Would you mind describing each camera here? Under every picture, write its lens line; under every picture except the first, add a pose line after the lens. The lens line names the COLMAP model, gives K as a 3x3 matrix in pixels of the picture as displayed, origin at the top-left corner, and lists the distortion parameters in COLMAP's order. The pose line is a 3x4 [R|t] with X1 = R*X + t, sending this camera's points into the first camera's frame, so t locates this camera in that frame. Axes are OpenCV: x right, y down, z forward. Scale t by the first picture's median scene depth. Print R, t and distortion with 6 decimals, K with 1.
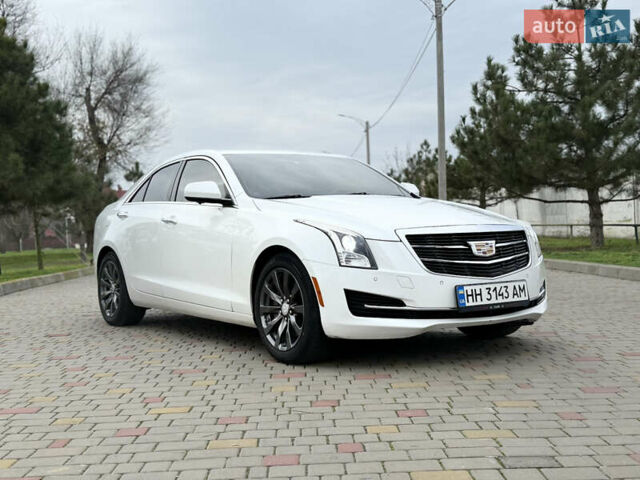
lens RADIAL K [[811.8, 0, 321.7], [0, 811.8, 249.9], [0, 0, 1]] dist [0.097178, 0.000000]
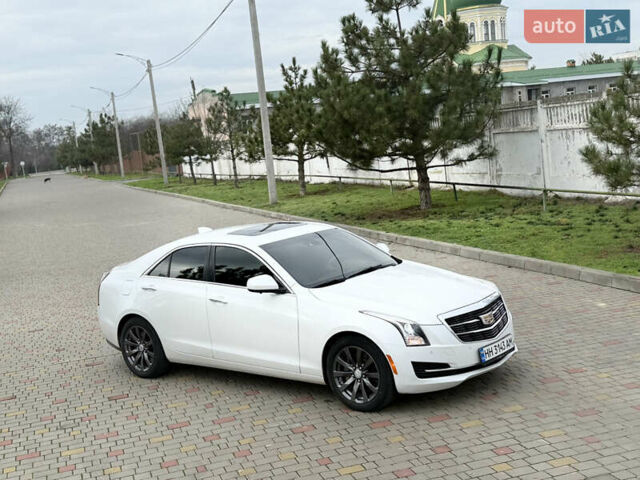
lens RADIAL K [[882.4, 0, 316.0], [0, 882.4, 236.7], [0, 0, 1]] dist [0.102485, 0.000000]
pose [[0.958008, -0.100913, 0.268396, -0.512098], [0.079292, 0.992758, 0.090242, -0.314567], [-0.275559, -0.065171, 0.959072, -0.453581]]
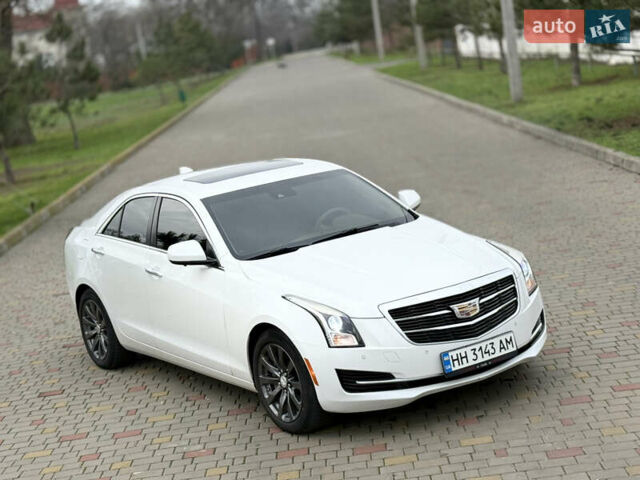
lens RADIAL K [[1297.2, 0, 325.9], [0, 1297.2, 247.4], [0, 0, 1]] dist [0.089679, 0.000000]
pose [[0.992729, -0.112690, -0.042299, 0.097570], [0.117702, 0.982375, 0.145206, -0.329154], [0.025191, -0.149129, 0.988497, -0.600349]]
